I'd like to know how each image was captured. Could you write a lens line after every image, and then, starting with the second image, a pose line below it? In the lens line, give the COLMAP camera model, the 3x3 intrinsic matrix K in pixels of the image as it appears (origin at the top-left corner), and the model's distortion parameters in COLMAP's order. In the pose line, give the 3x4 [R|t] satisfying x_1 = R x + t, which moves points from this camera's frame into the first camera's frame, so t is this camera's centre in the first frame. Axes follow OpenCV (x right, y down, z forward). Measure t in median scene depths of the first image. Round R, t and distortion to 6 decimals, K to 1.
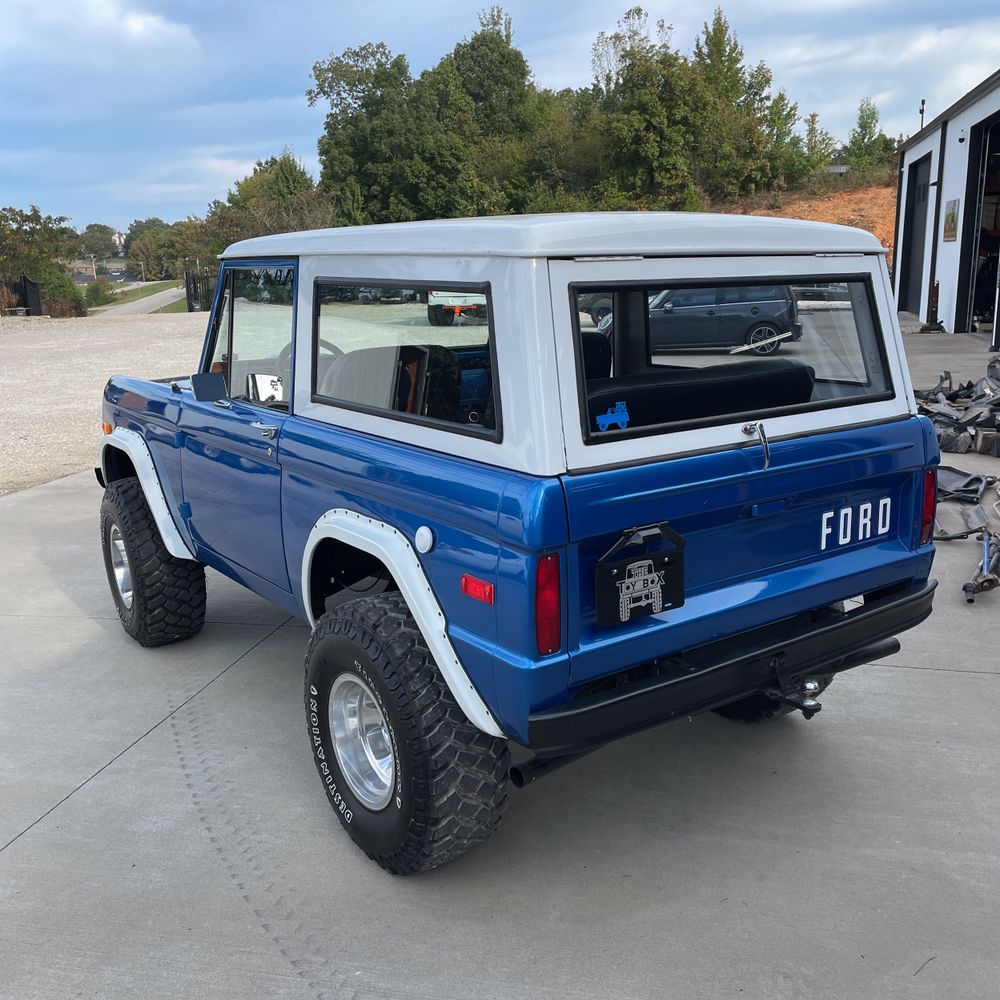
lens RADIAL K [[1005.3, 0, 502.1], [0, 1005.3, 498.4], [0, 0, 1]] dist [0.086699, -0.111962]
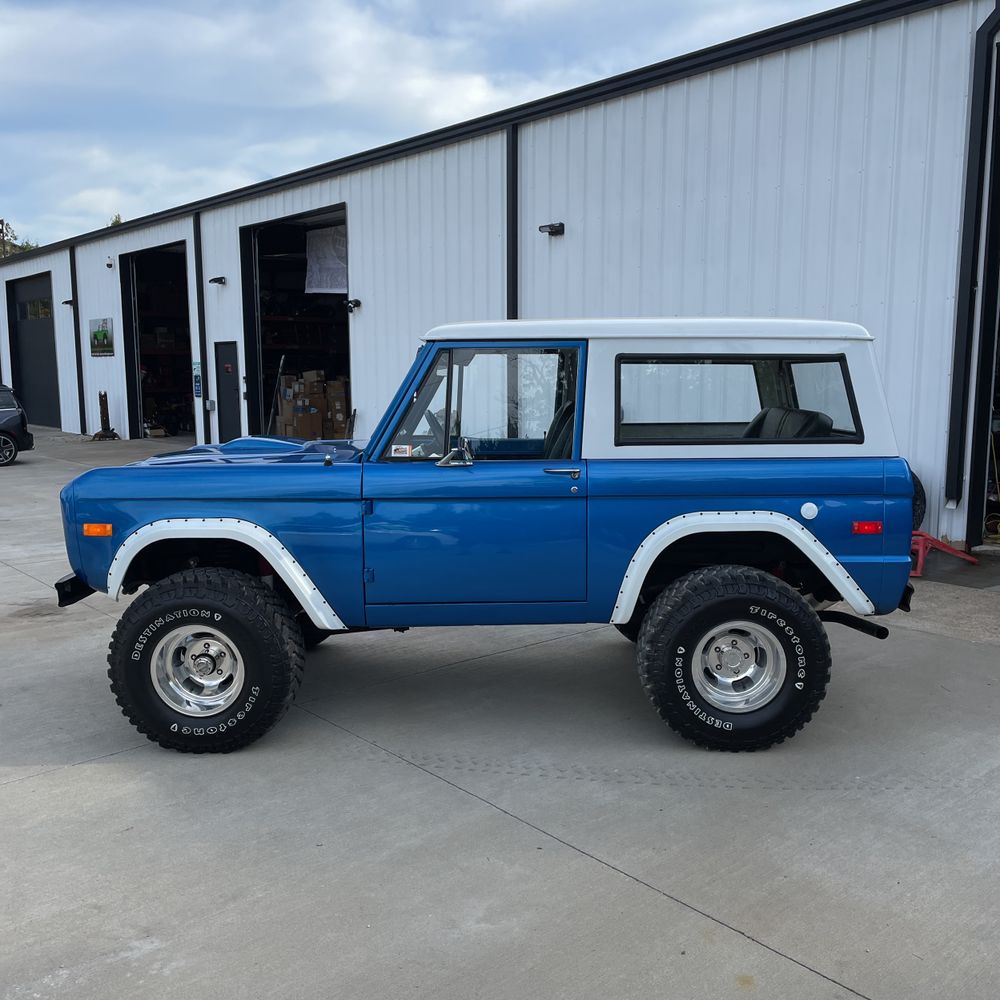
lens RADIAL K [[1013.7, 0, 496.1], [0, 1013.7, 515.0], [0, 0, 1]] dist [0.142712, -0.283869]
pose [[0.587484, -0.098148, 0.803262, -0.215971], [0.177295, 0.984113, -0.009423, -0.003302], [-0.789575, 0.147950, 0.595552, 0.052497]]
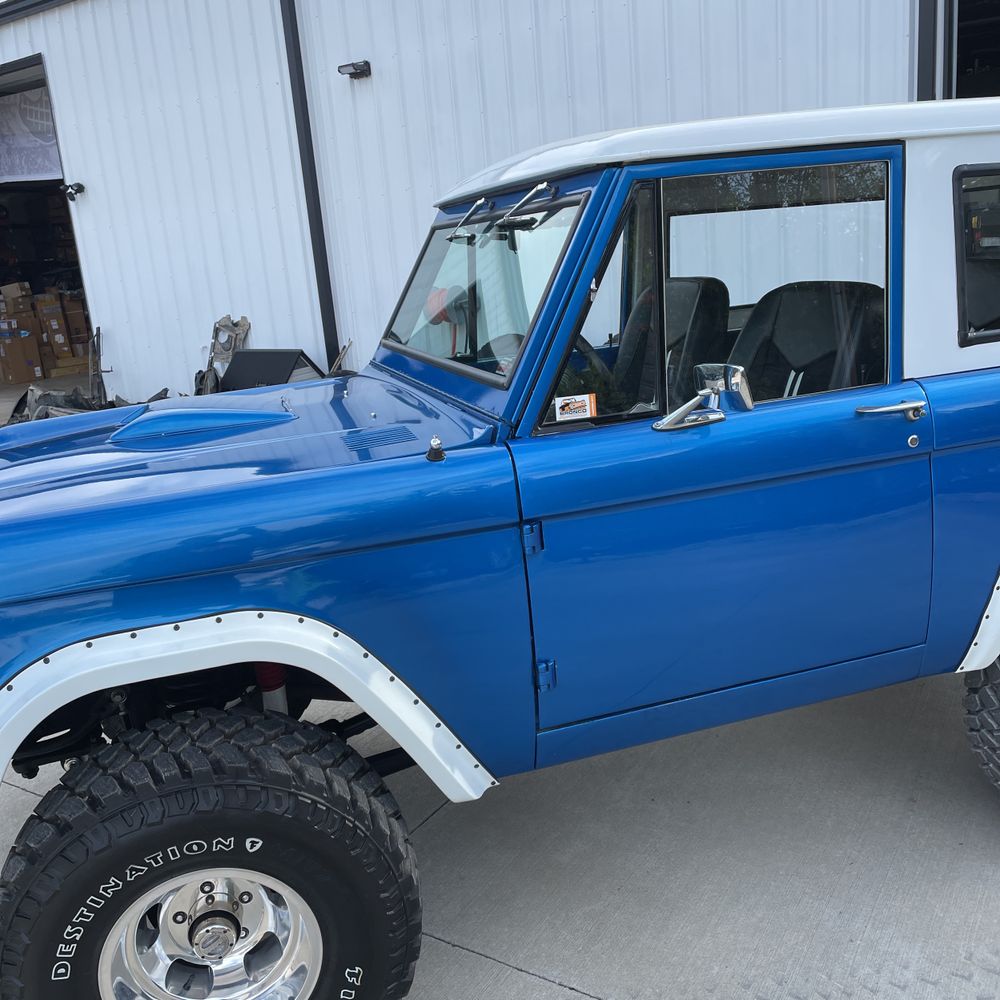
lens RADIAL K [[1011.6, 0, 500.0], [0, 1011.6, 495.4], [0, 0, 1]] dist [0.100608, -0.133284]
pose [[0.325671, -0.236101, 0.915530, -0.152550], [0.291077, 0.946326, 0.140502, -0.030065], [-0.899563, 0.220732, 0.376914, 0.163328]]
